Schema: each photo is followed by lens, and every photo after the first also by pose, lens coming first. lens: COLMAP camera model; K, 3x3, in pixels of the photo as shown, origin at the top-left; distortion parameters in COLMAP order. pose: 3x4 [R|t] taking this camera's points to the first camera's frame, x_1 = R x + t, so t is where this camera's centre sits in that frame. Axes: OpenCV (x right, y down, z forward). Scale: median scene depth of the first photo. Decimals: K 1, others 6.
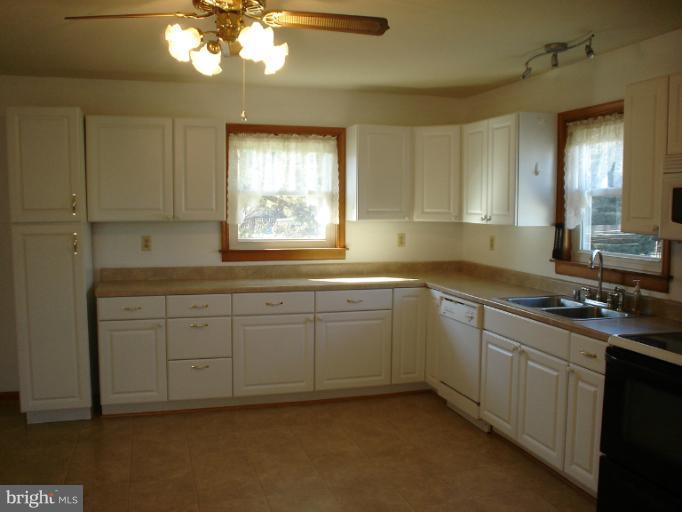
lens RADIAL K [[638.1, 0, 341.0], [0, 638.1, 256.0], [0, 0, 1]] dist [-0.134161, 0.107485]
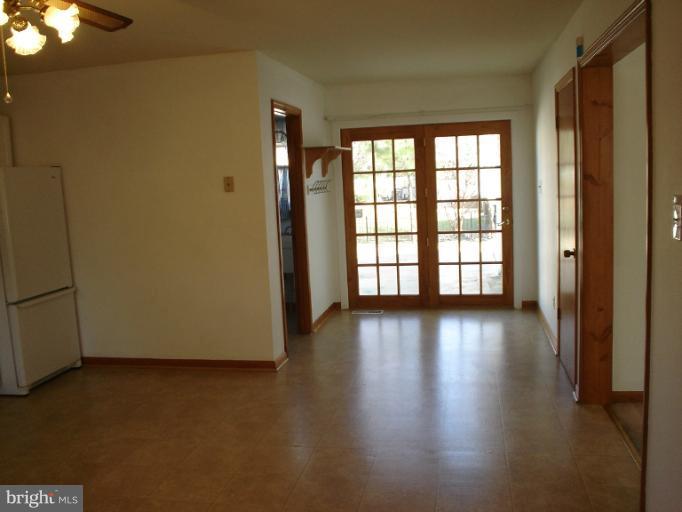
lens RADIAL K [[638.1, 0, 341.0], [0, 638.1, 256.0], [0, 0, 1]] dist [-0.134161, 0.107485]
pose [[-0.885994, -0.023668, 0.463093, -0.577268], [0.078572, 0.976592, 0.200237, -0.075121], [-0.456992, 0.213794, -0.863395, 0.902896]]
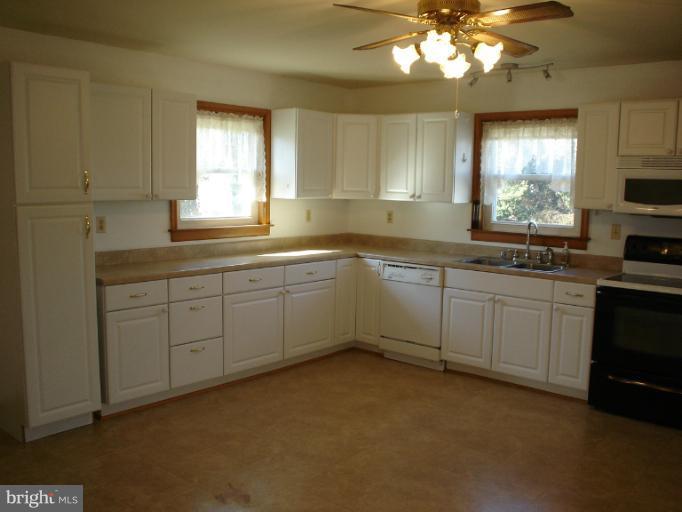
lens RADIAL K [[638.1, 0, 341.0], [0, 638.1, 256.0], [0, 0, 1]] dist [-0.134161, 0.107485]
pose [[0.841902, -0.051358, 0.537181, -0.547132], [0.029043, 0.998330, 0.049929, -0.011327], [-0.538848, -0.026435, 0.841988, 0.060160]]
